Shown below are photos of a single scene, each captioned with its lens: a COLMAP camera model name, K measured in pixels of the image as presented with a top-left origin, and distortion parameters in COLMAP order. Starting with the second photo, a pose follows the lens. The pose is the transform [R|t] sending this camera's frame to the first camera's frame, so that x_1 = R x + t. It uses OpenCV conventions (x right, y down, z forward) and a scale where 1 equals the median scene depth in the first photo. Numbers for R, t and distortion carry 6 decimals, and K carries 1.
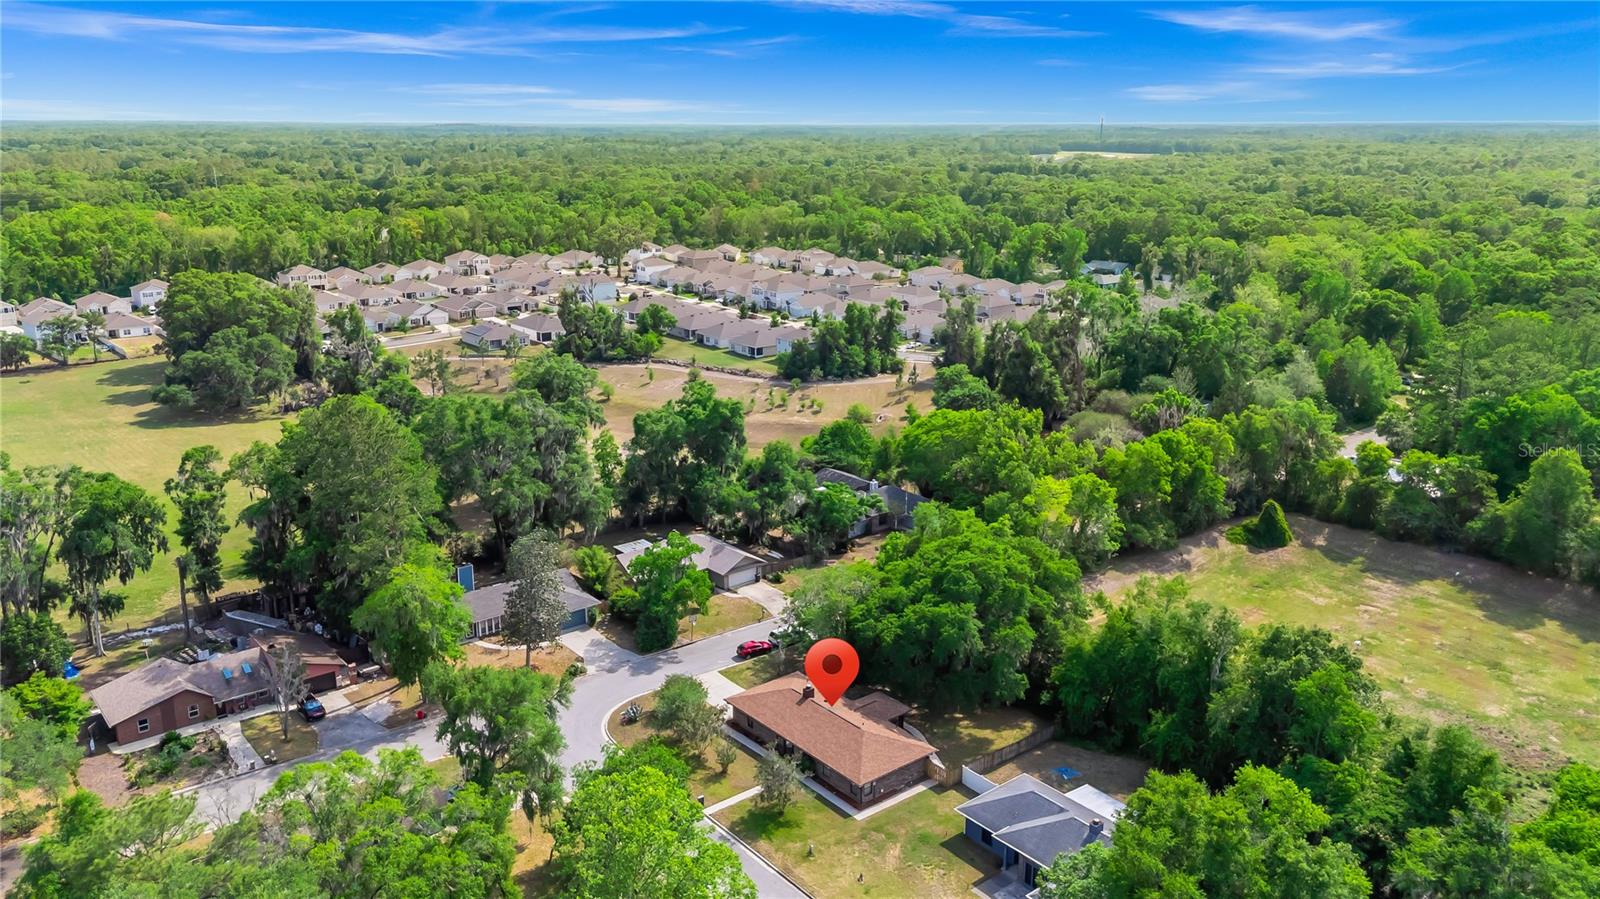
lens RADIAL K [[1175.8, 0, 801.9], [0, 1175.8, 445.0], [0, 0, 1]] dist [0.132505, -0.200756]
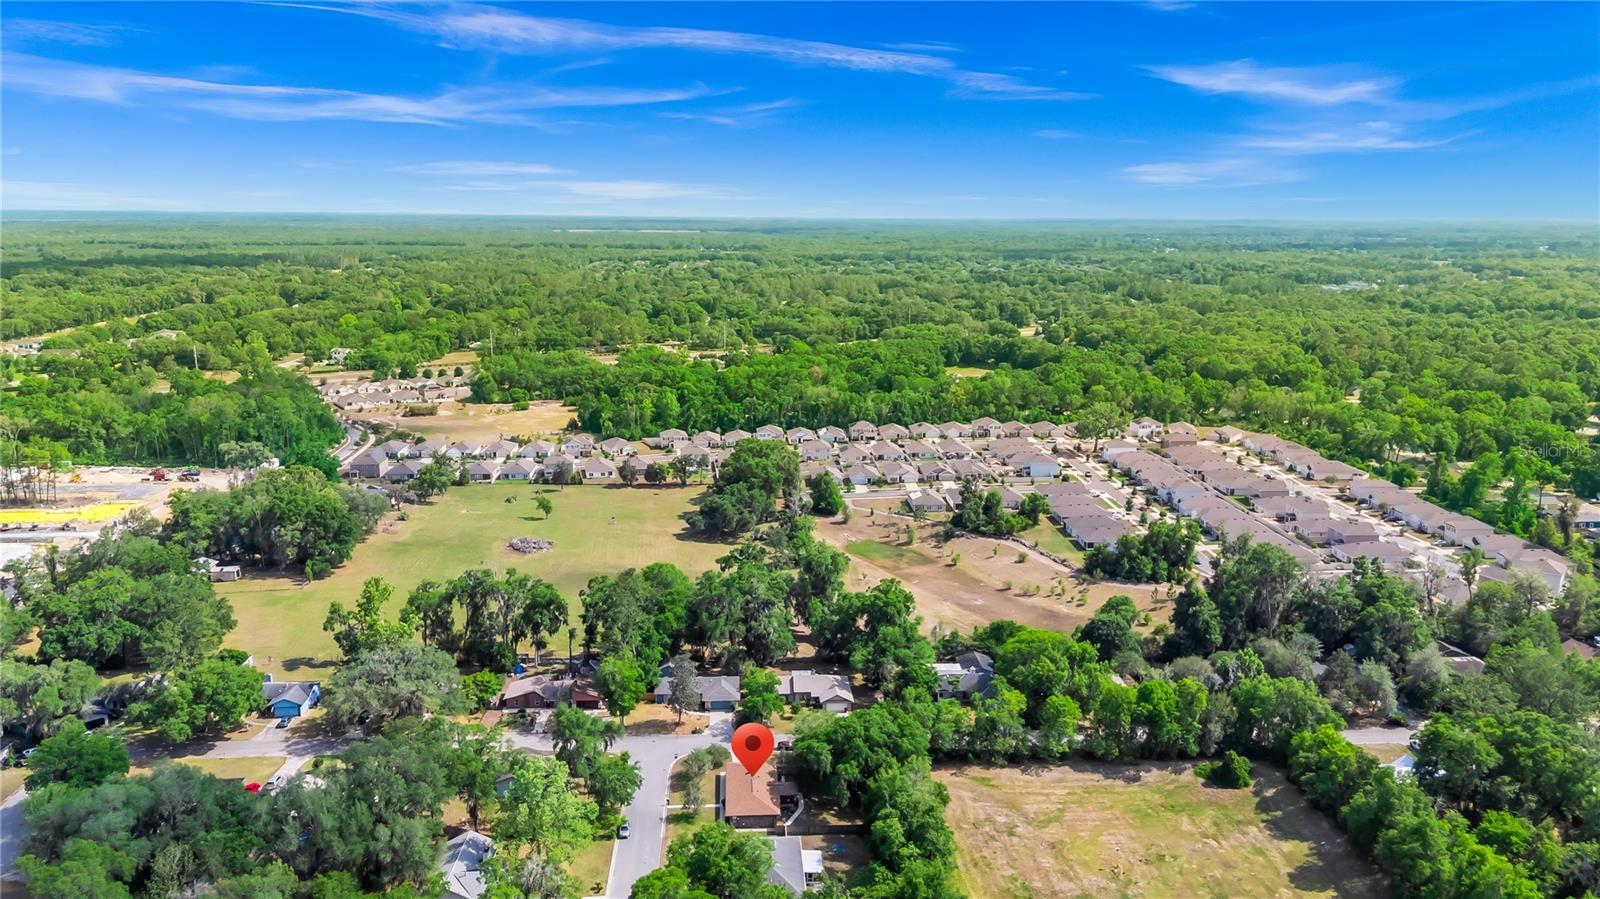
lens RADIAL K [[1175.8, 0, 801.9], [0, 1175.8, 445.0], [0, 0, 1]] dist [0.132505, -0.200756]
pose [[0.811560, 0.116023, -0.572634, 1.084580], [-0.157582, 0.987231, -0.023305, -0.272198], [0.562618, 0.109150, 0.819480, -0.577909]]
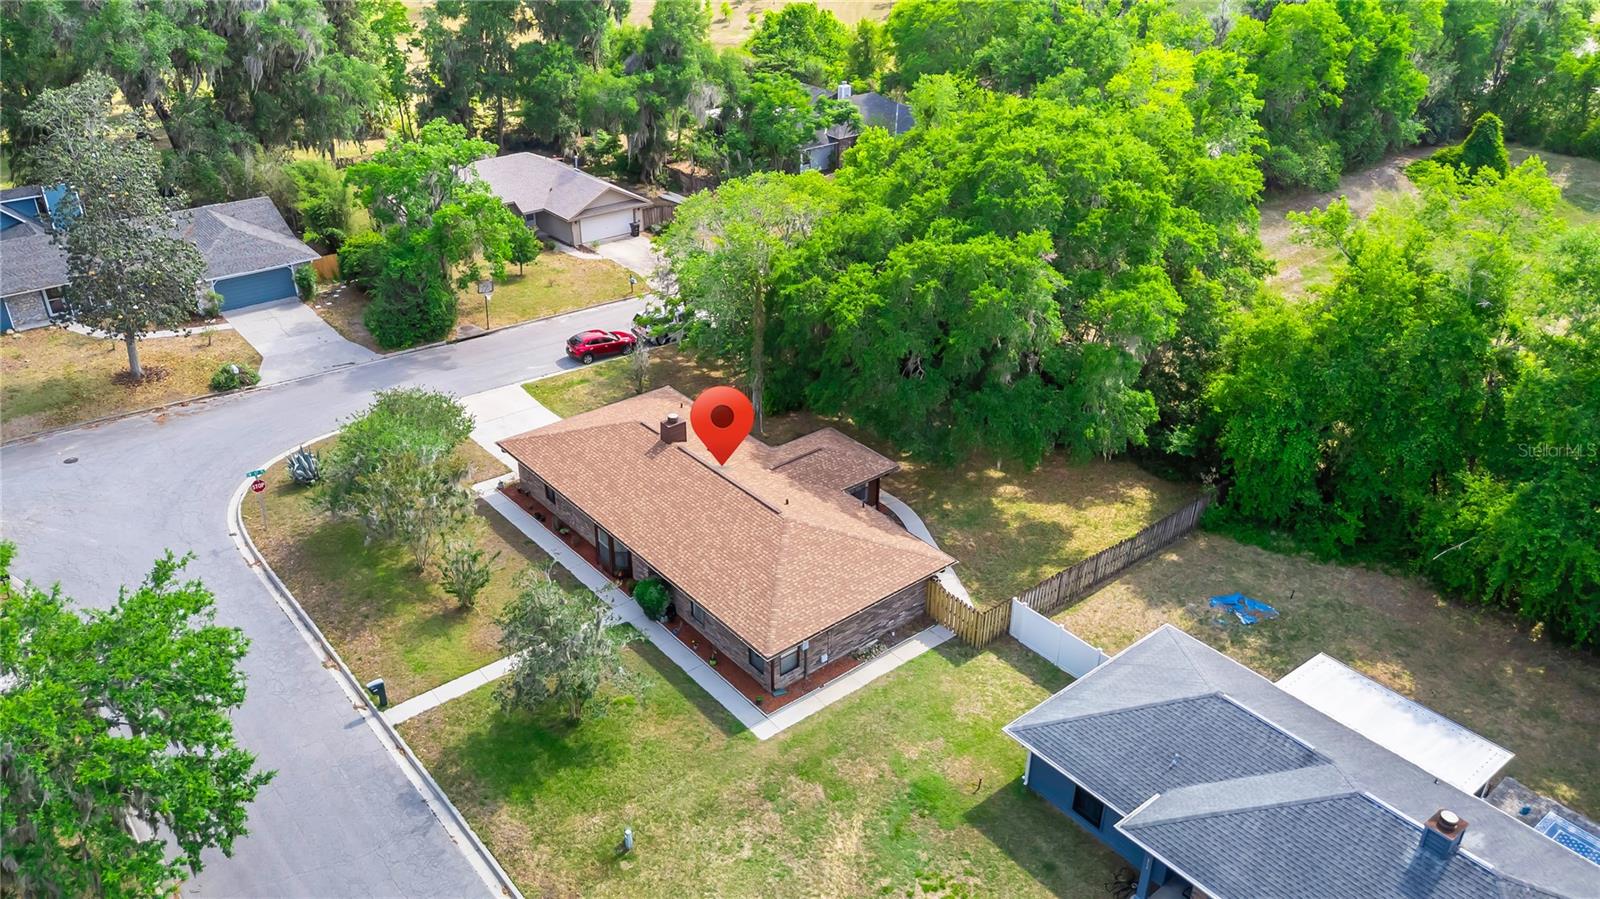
lens RADIAL K [[1175.8, 0, 801.9], [0, 1175.8, 445.0], [0, 0, 1]] dist [0.132505, -0.200756]
pose [[0.999897, 0.003779, 0.013834, 0.047641], [-0.006884, 0.972734, 0.231822, 0.106450], [-0.012580, -0.231893, 0.972660, 0.542913]]
